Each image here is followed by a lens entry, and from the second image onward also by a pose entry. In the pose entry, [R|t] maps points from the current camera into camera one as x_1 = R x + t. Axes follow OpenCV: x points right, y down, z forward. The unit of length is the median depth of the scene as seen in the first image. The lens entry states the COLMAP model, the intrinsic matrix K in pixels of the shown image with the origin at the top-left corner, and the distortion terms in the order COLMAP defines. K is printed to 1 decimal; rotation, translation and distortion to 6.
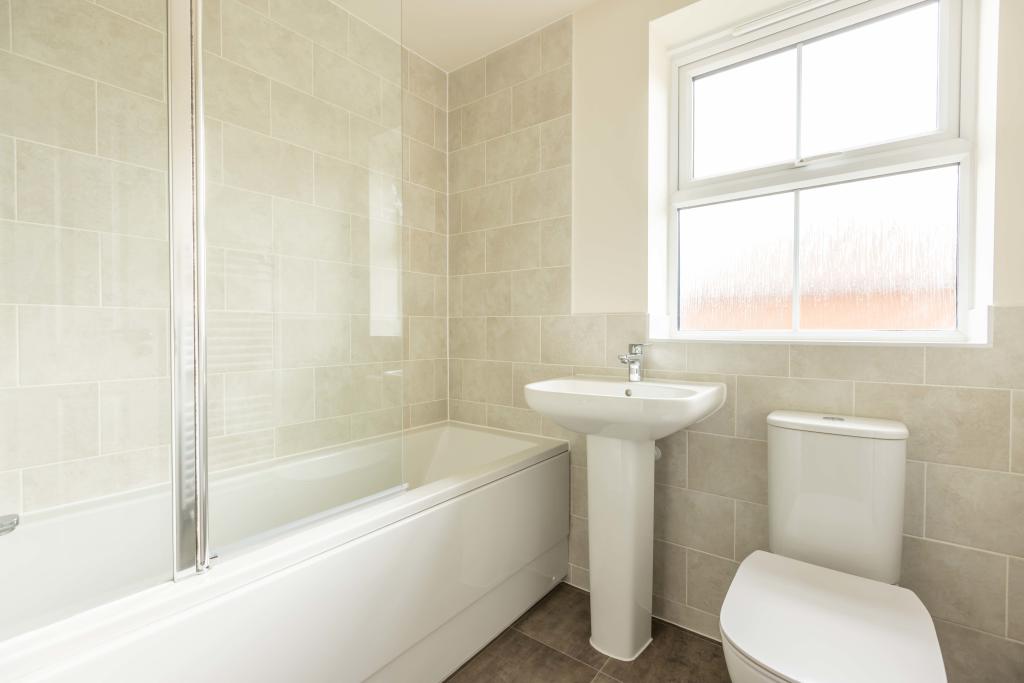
lens RADIAL K [[470.5, 0, 519.2], [0, 470.5, 327.1], [0, 0, 1]] dist [0.002950, -0.002542]
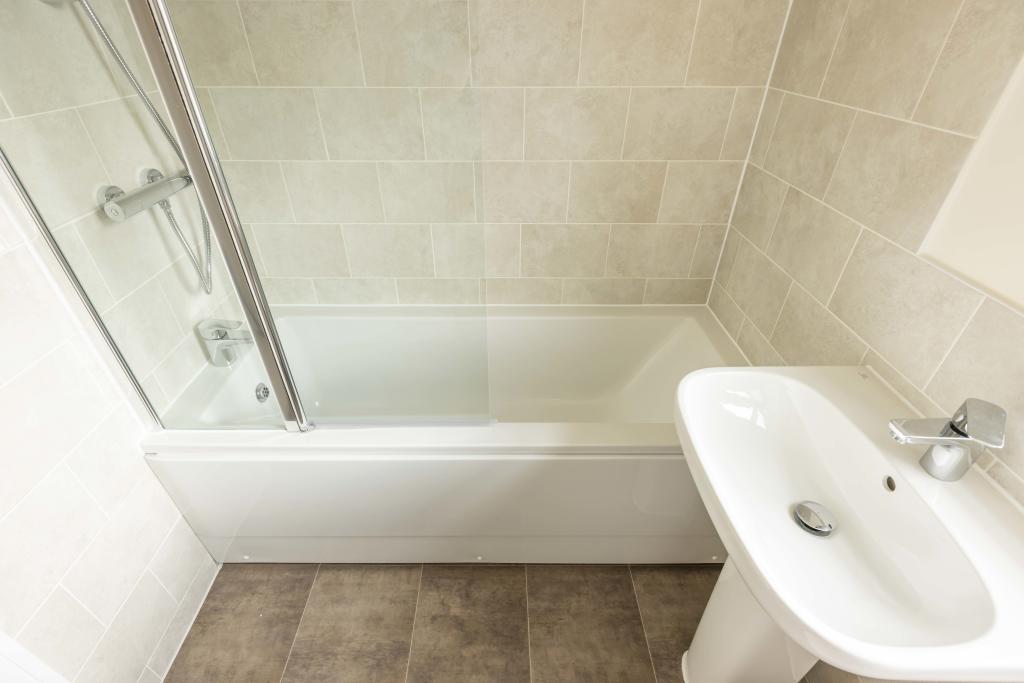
lens RADIAL K [[470.5, 0, 506.9], [0, 470.5, 334.2], [0, 0, 1]] dist [0.002950, -0.002542]
pose [[0.591189, 0.451944, -0.668013, 0.238849], [0.009856, 0.824143, 0.566297, -0.248297], [0.806473, -0.341373, 0.482770, 0.478305]]
